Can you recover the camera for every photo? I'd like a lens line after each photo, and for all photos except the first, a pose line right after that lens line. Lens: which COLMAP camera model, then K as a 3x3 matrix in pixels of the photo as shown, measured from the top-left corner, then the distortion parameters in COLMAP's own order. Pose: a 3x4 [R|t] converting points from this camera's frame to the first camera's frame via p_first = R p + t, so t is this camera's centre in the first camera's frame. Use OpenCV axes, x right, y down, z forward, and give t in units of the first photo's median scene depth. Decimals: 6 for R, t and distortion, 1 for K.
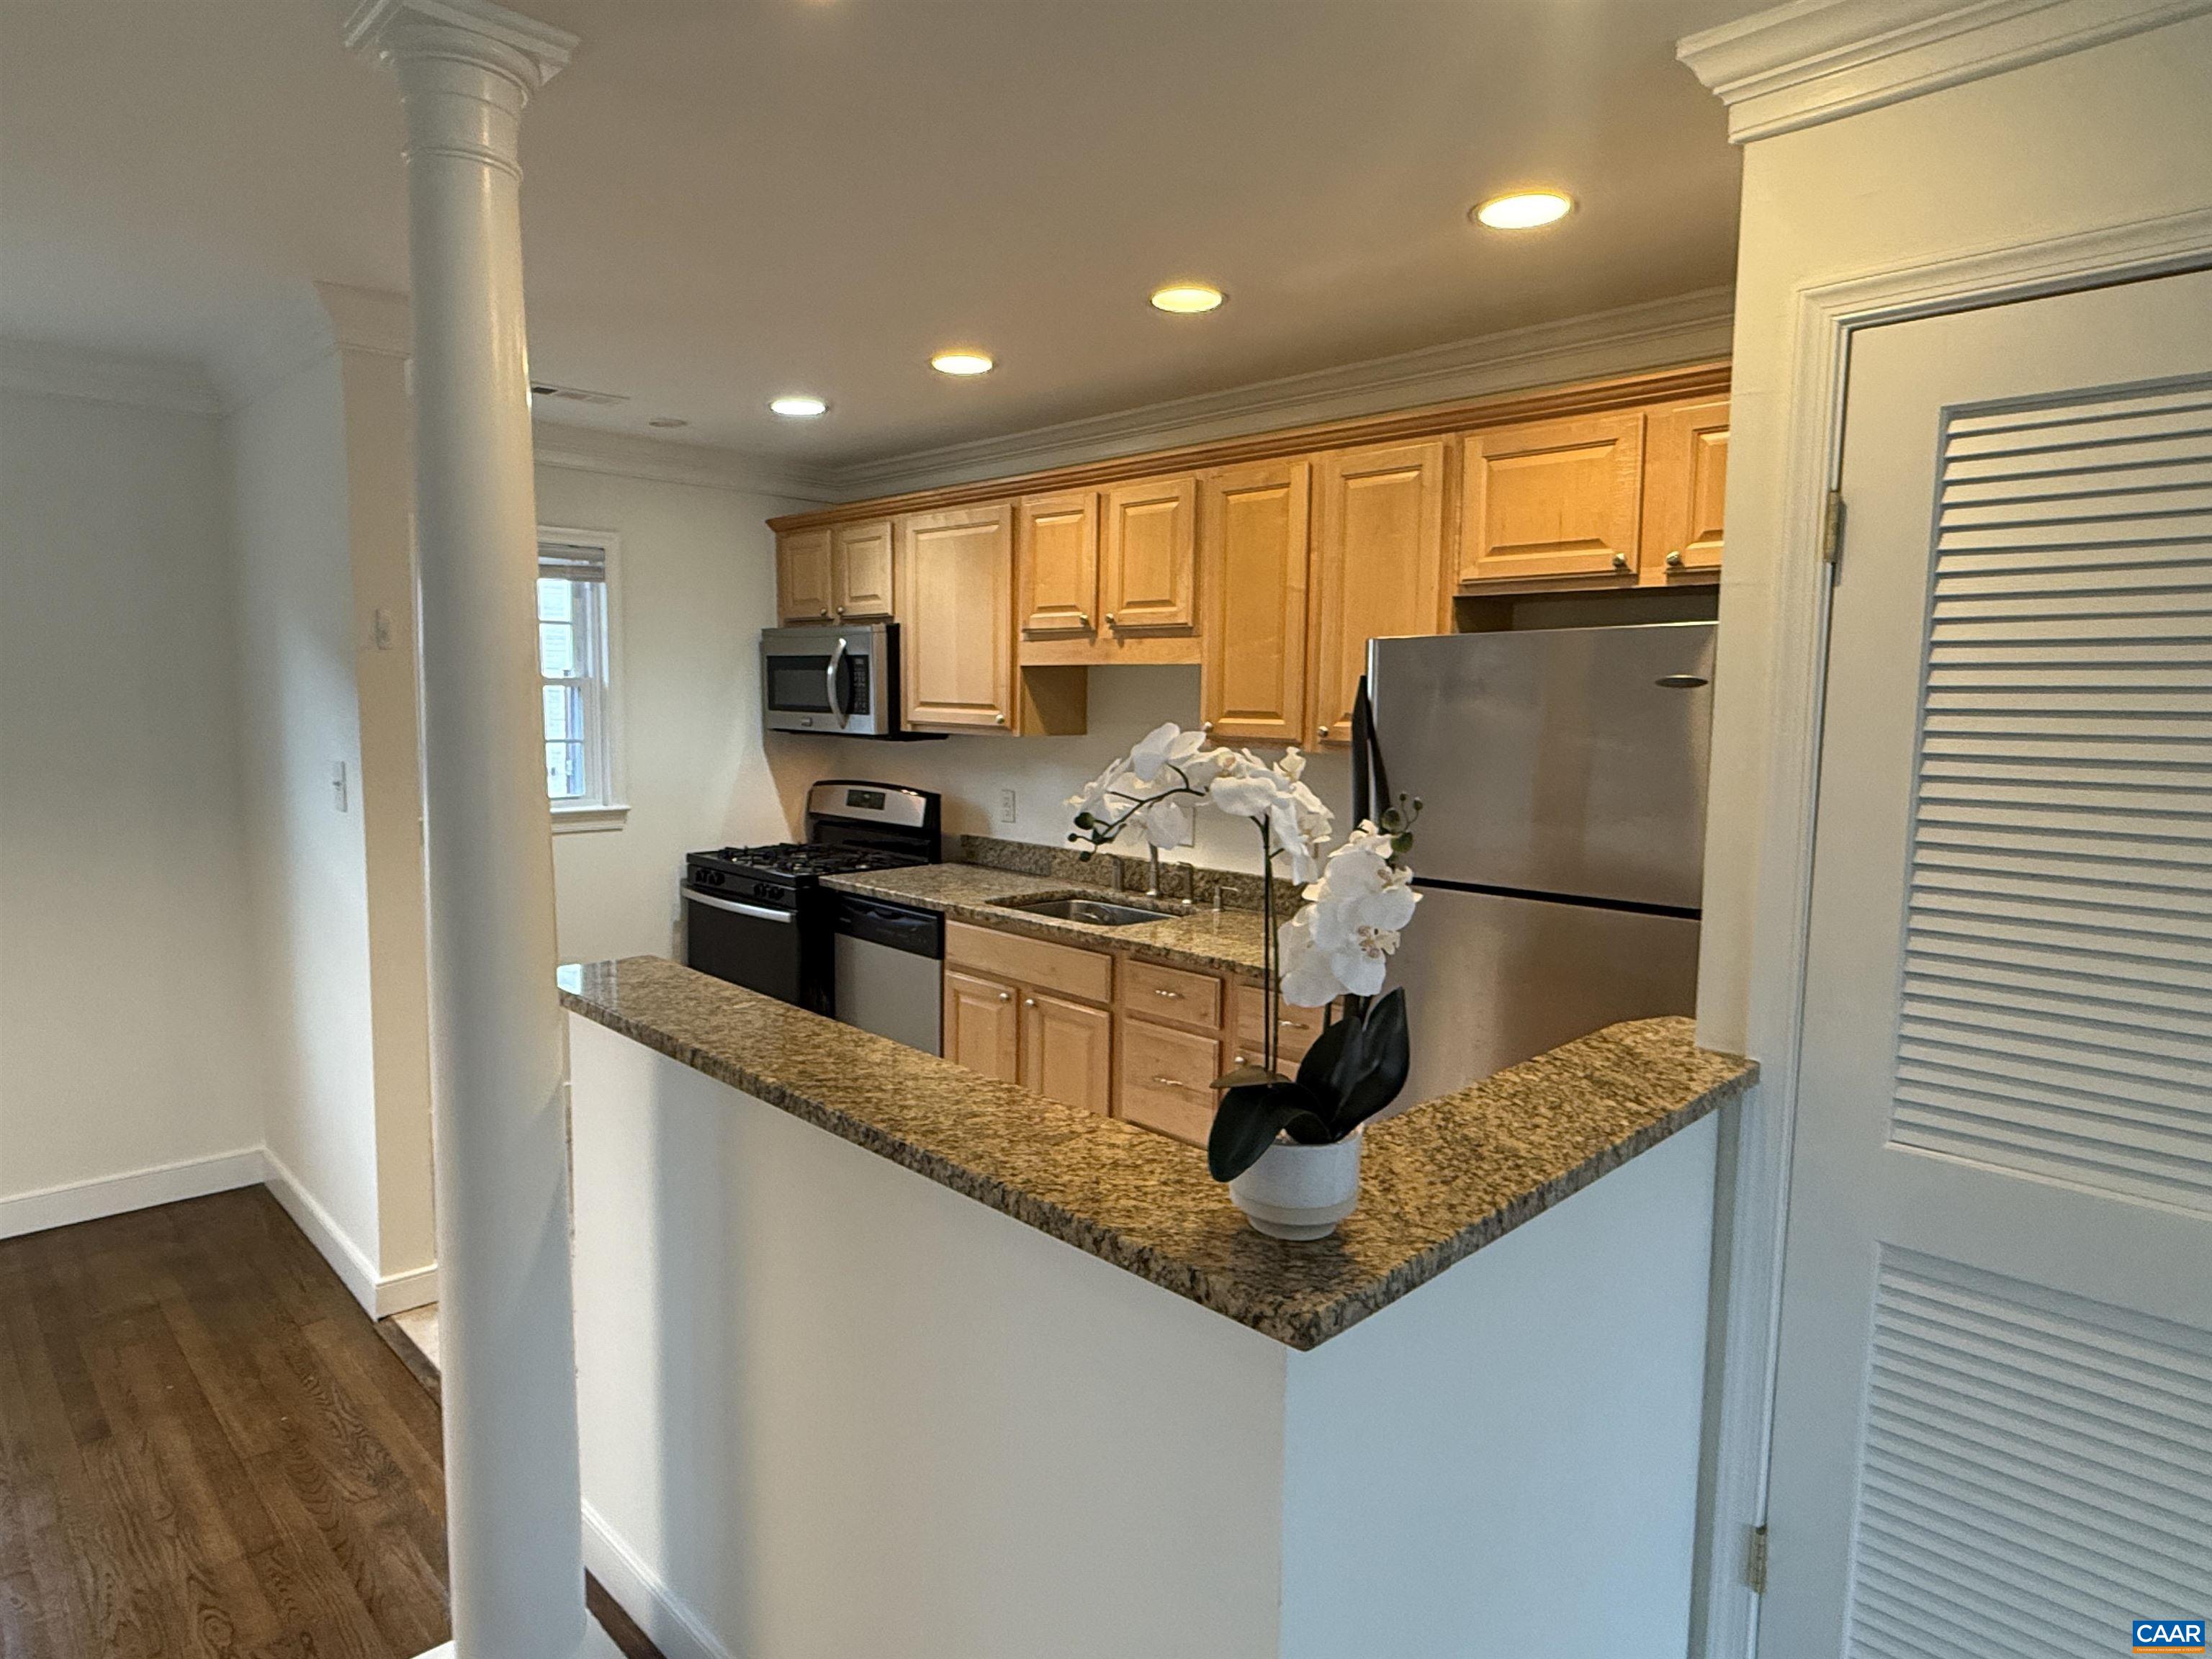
lens RADIAL K [[1294.1, 0, 1102.4], [0, 1294.1, 839.7], [0, 0, 1]] dist [0.004659, -0.002401]
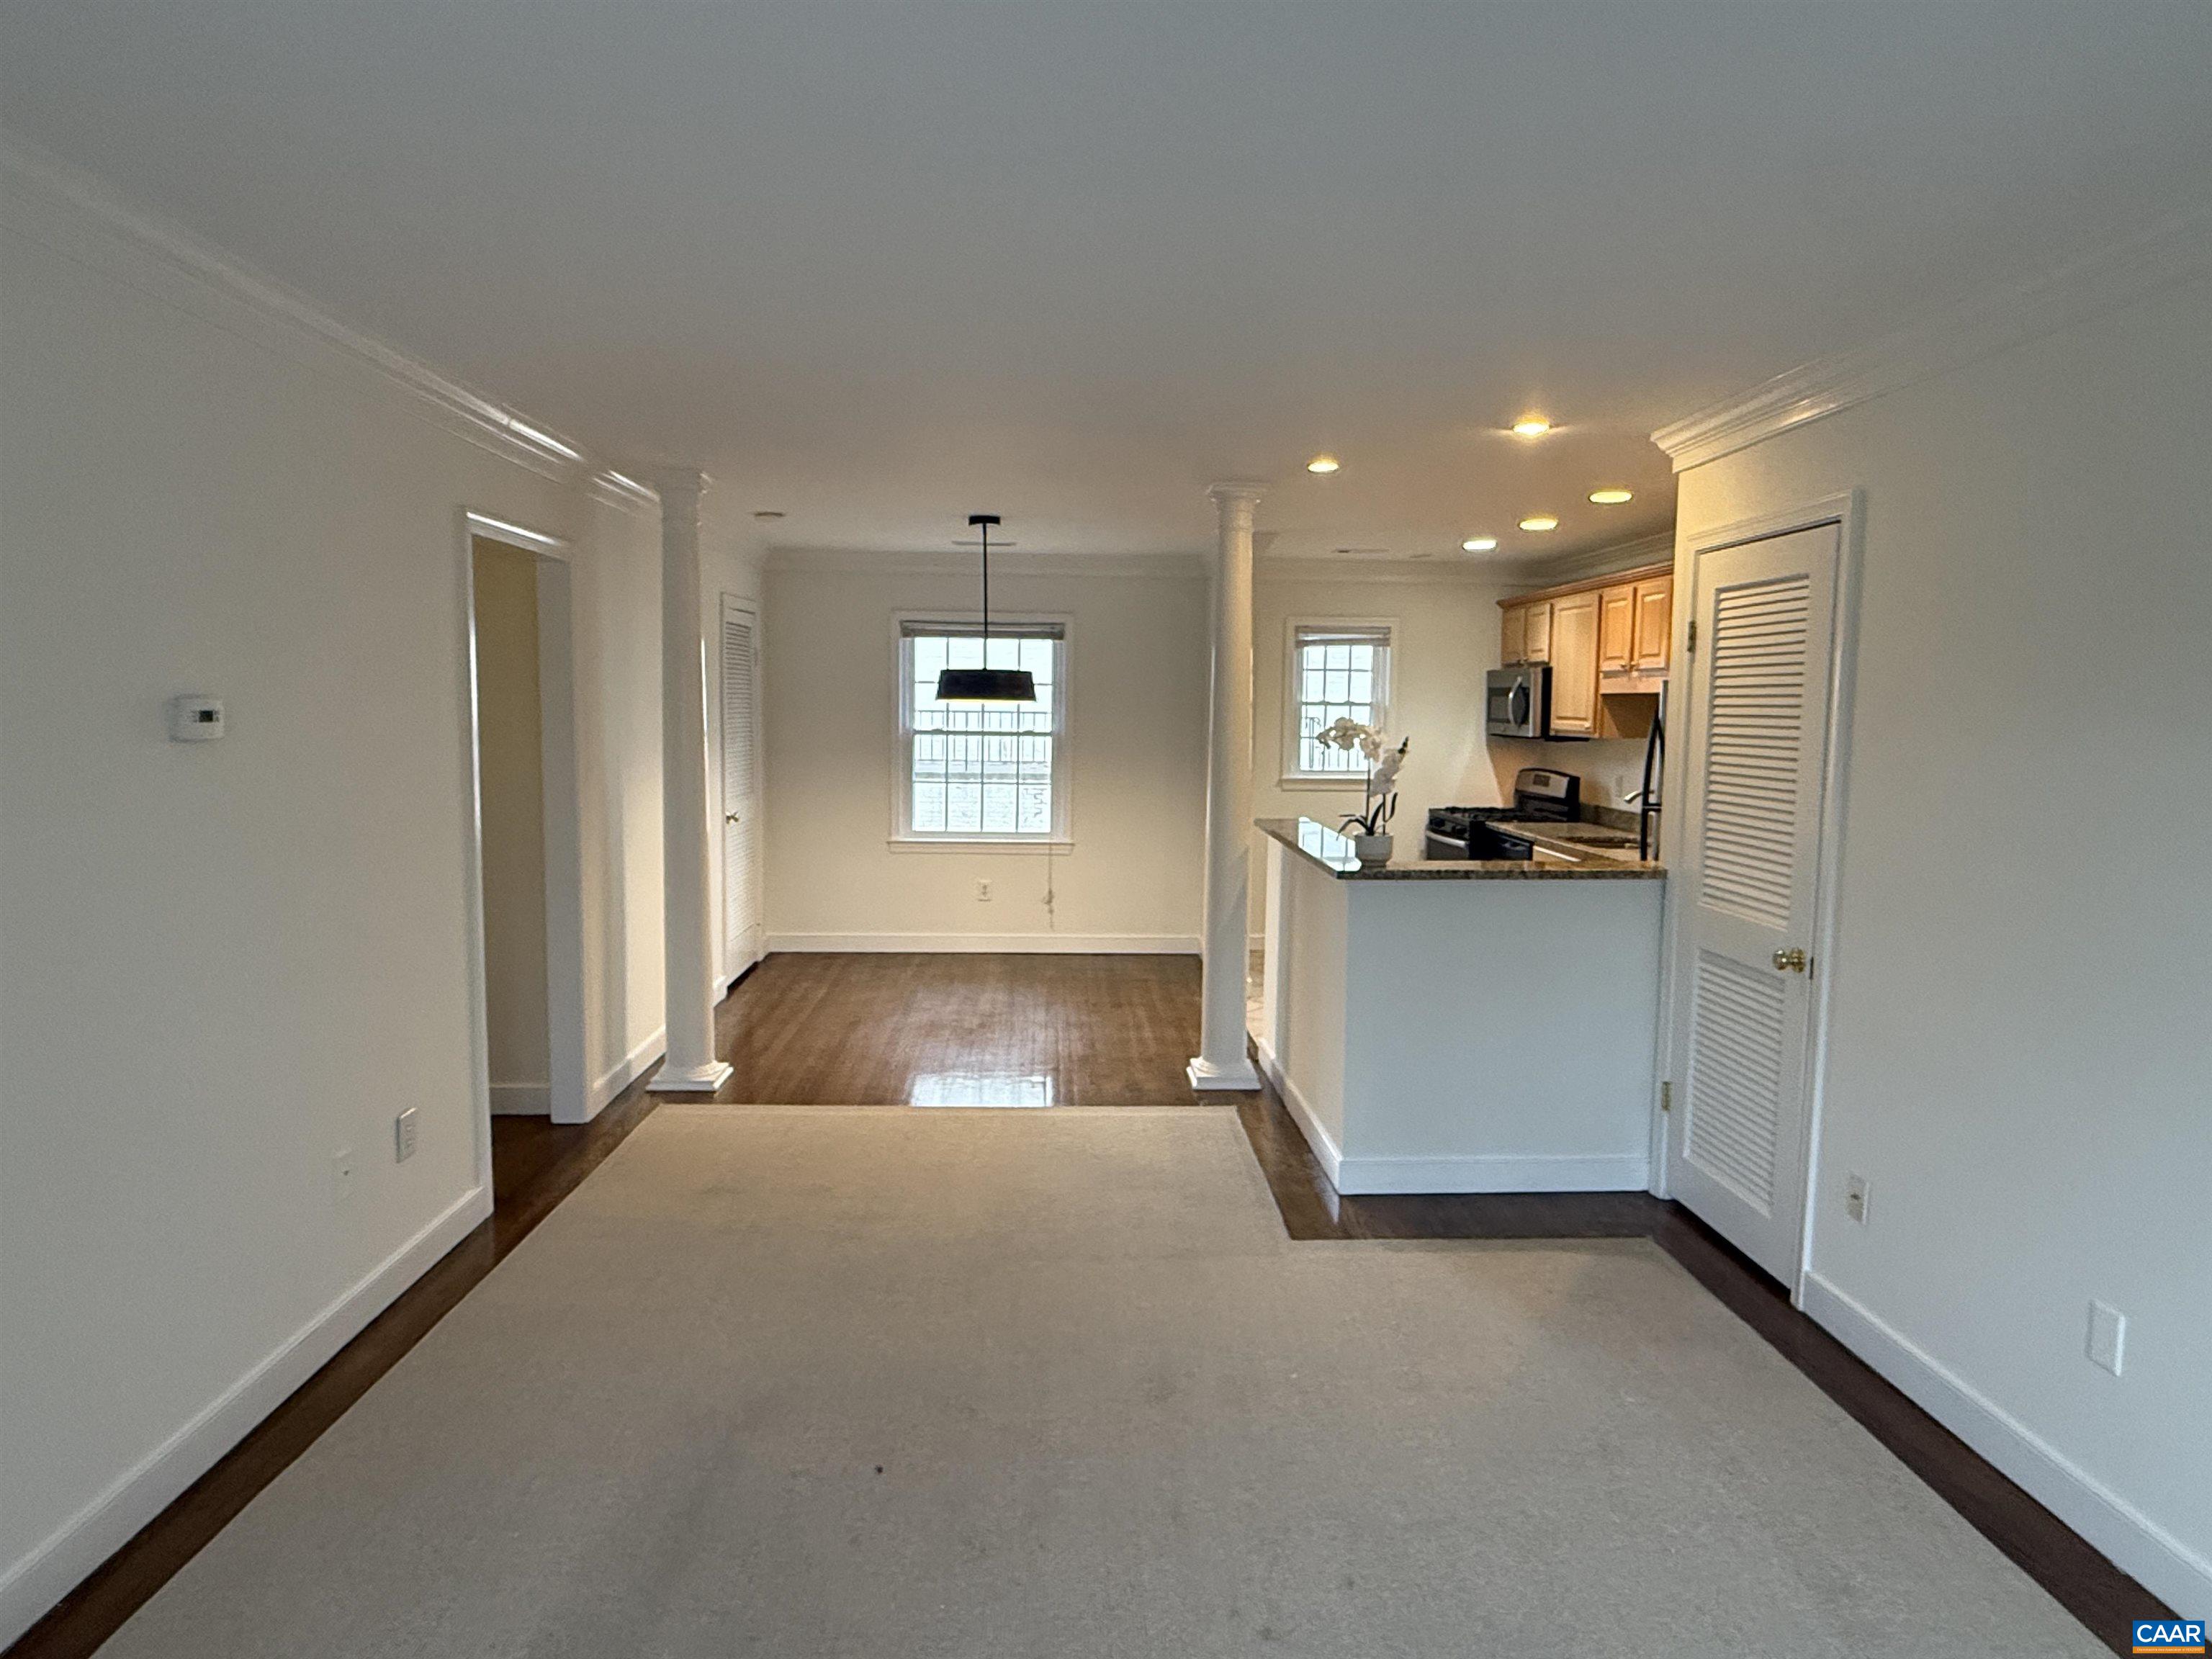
lens RADIAL K [[1294.1, 0, 1113.3], [0, 1294.1, 821.5], [0, 0, 1]] dist [0.004659, -0.002401]
pose [[0.748241, 0.056977, -0.660975, 0.550326], [-0.077431, 0.996996, -0.001712, 0.072157], [0.658892, 0.052461, 0.750406, -0.583481]]
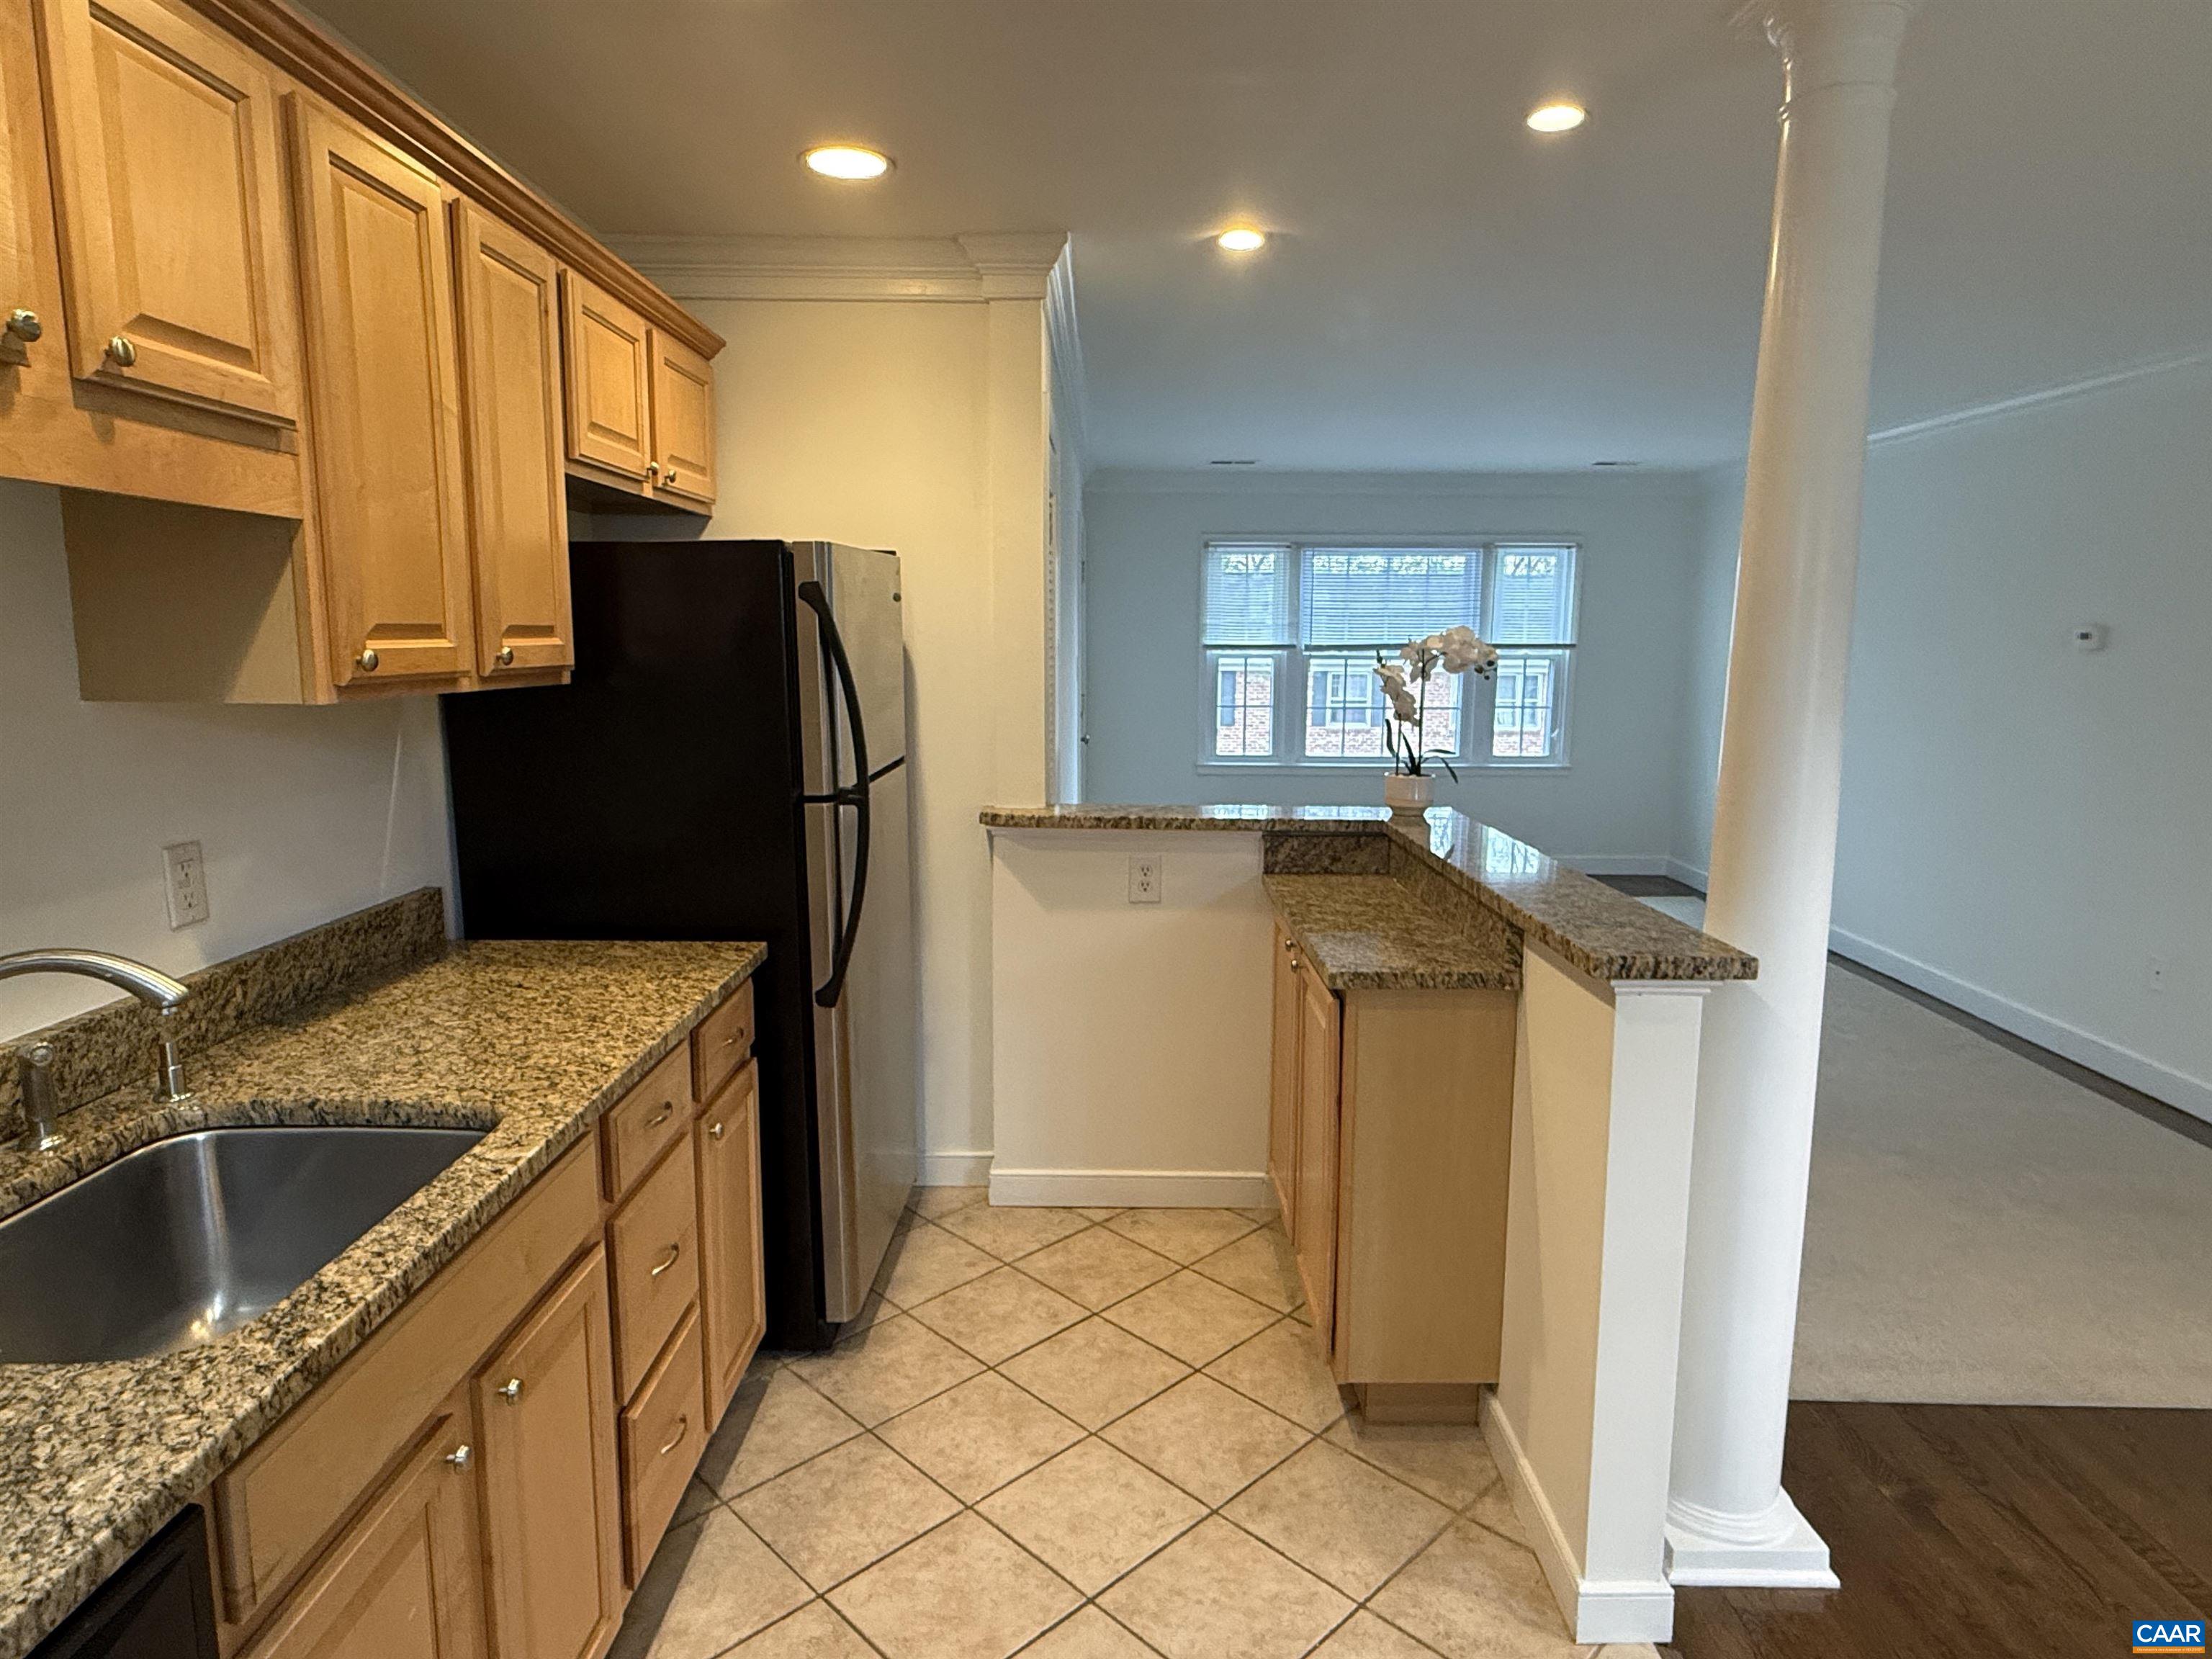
lens RADIAL K [[1294.1, 0, 1097.1], [0, 1294.1, 831.9], [0, 0, 1]] dist [0.004659, -0.002401]
pose [[-0.706919, -0.121189, 0.696835, -0.384420], [0.068916, 0.968722, 0.238386, -0.103432], [-0.703930, 0.216543, -0.676456, 0.985890]]
